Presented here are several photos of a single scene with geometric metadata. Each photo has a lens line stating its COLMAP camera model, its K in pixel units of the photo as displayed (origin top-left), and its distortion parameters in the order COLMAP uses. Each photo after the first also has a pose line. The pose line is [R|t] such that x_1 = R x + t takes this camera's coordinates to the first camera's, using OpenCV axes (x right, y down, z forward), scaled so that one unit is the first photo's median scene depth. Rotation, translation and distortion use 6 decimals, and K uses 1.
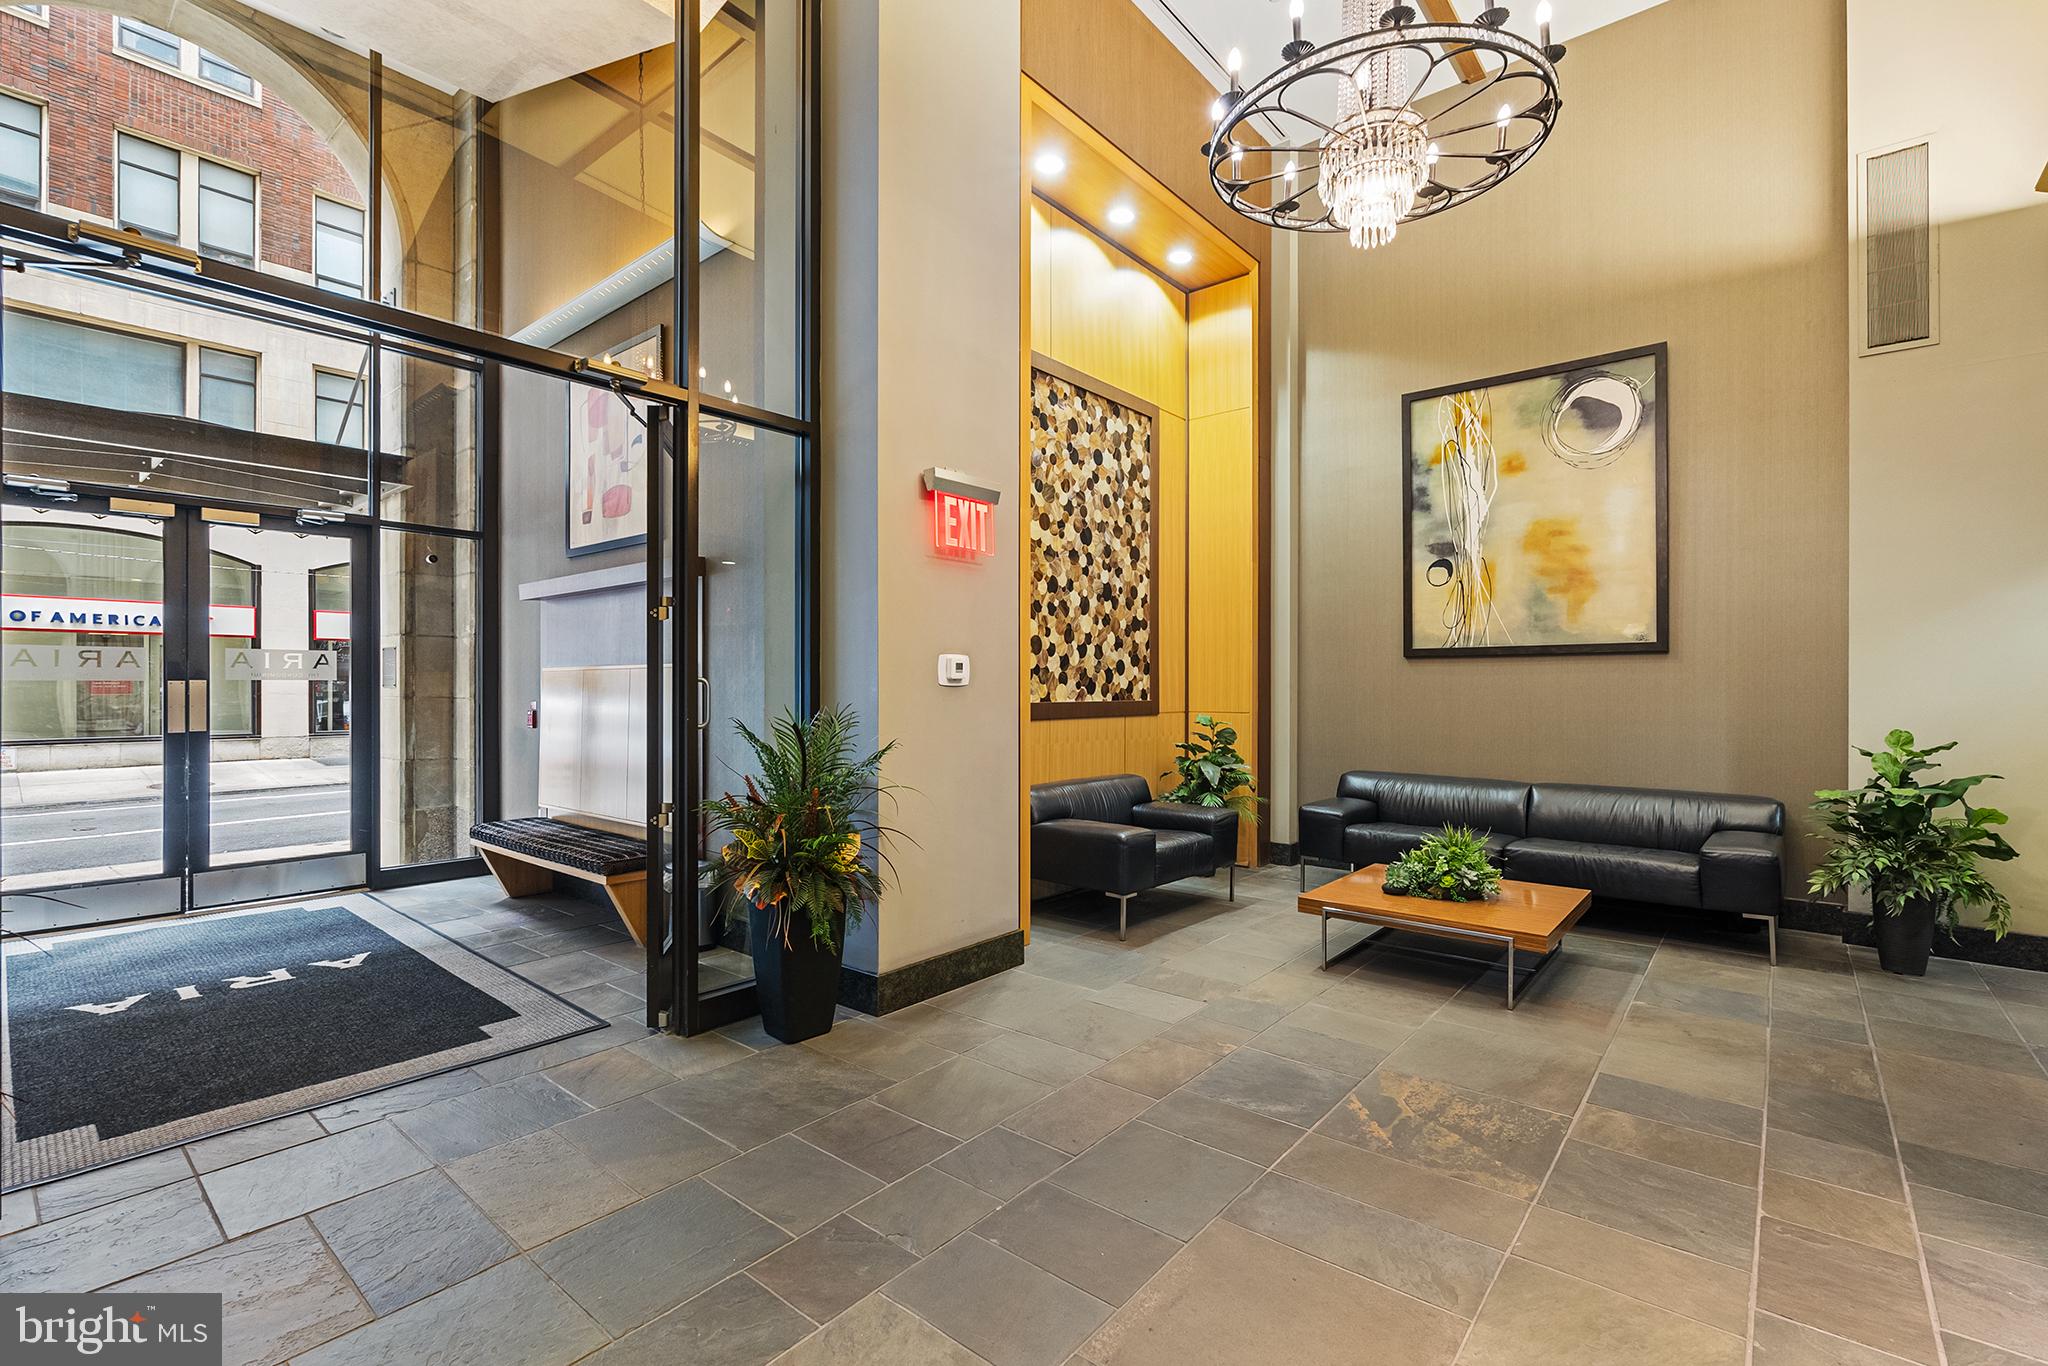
lens RADIAL K [[914.1, 0, 1027.2], [0, 914.1, 684.3], [0, 0, 1]] dist [-0.000375, 0.000027]
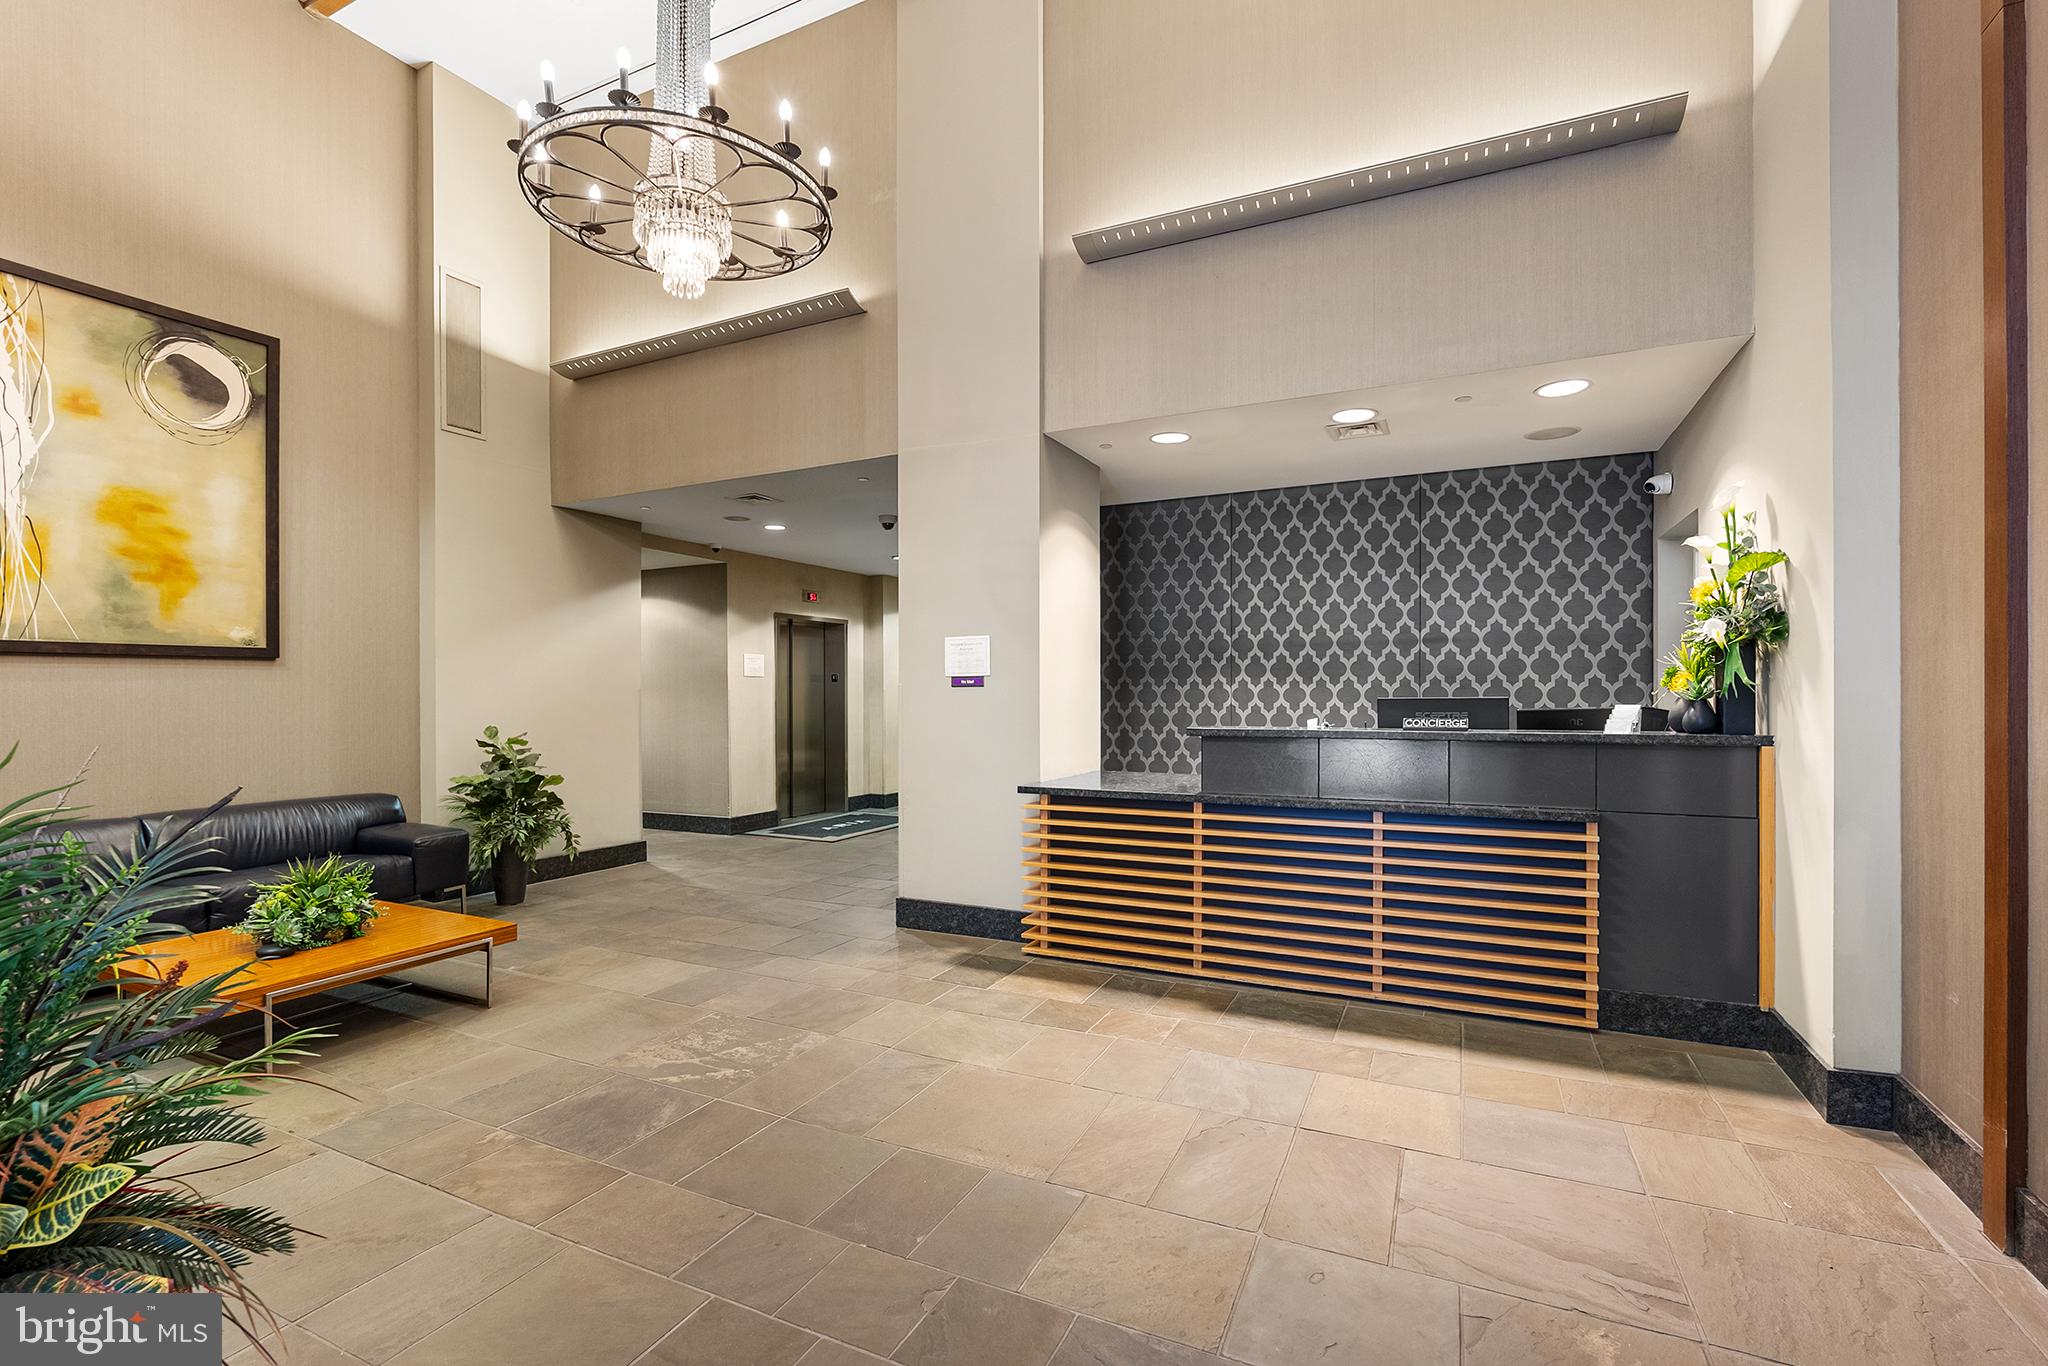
lens RADIAL K [[914.1, 0, 1025.2], [0, 914.1, 685.8], [0, 0, 1]] dist [-0.000375, 0.000027]
pose [[-0.243832, 0.004168, 0.969809, -0.431420], [0.003653, 0.999988, -0.003380, -0.000232], [-0.969811, 0.002718, -0.243844, 0.464973]]
